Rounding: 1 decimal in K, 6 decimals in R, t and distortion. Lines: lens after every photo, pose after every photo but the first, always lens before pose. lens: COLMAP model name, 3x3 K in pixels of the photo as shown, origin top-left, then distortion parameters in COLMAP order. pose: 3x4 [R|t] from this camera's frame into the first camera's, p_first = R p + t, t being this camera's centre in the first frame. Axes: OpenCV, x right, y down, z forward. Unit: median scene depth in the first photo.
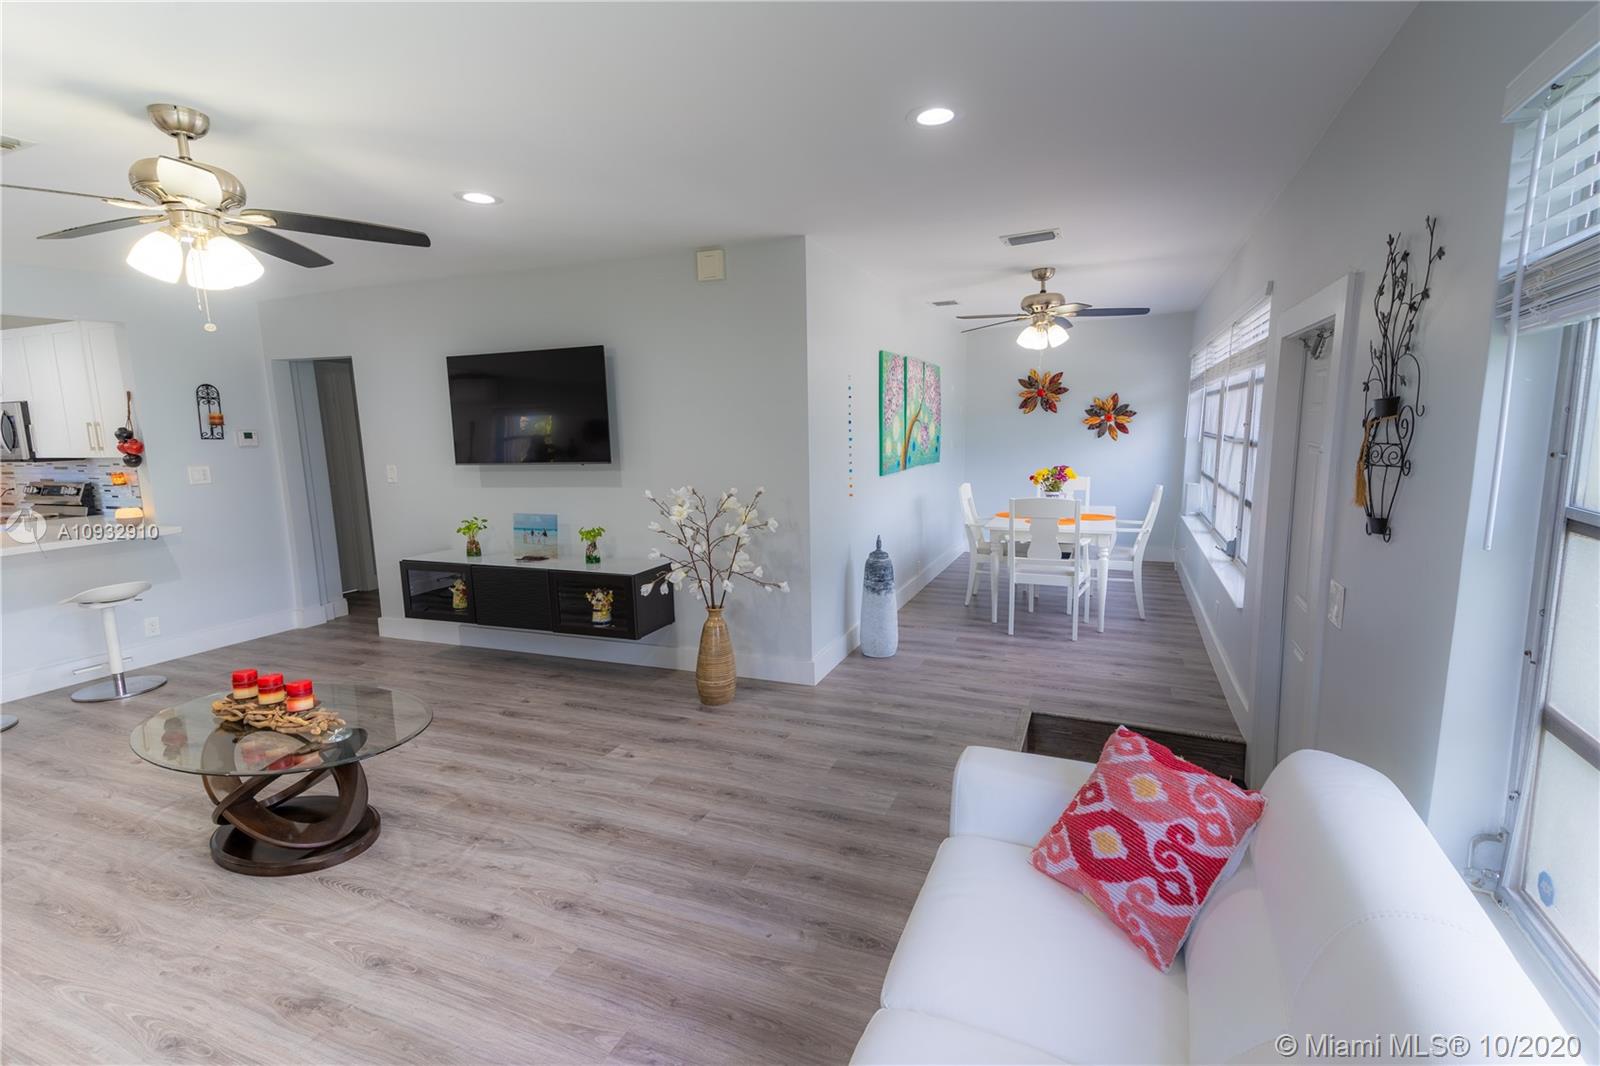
lens RADIAL K [[735.1, 0, 800.0], [0, 735.1, 533.0], [0, 0, 1]] dist [0.068443, -0.000504]
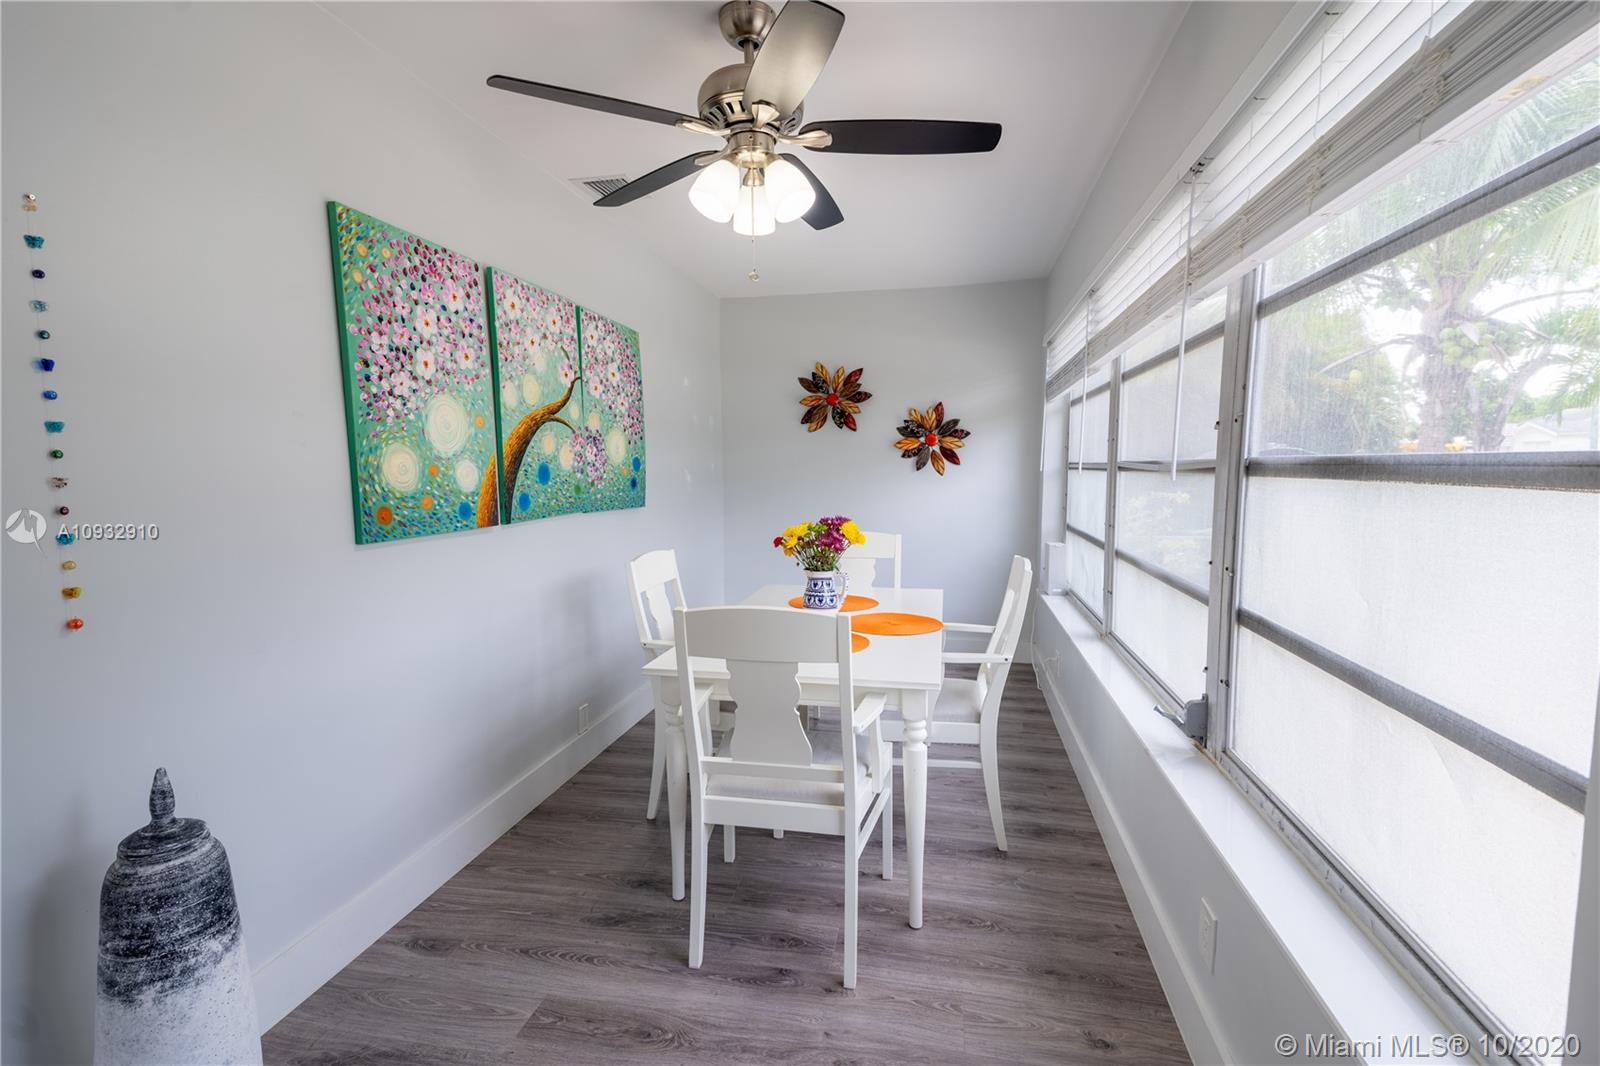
lens RADIAL K [[735.1, 0, 800.0], [0, 735.1, 533.0], [0, 0, 1]] dist [0.068443, -0.000504]
pose [[0.979668, -0.003534, 0.200594, 0.235548], [0.014694, 0.998423, -0.054177, -0.055206], [-0.200087, 0.056023, 0.978175, 0.541492]]
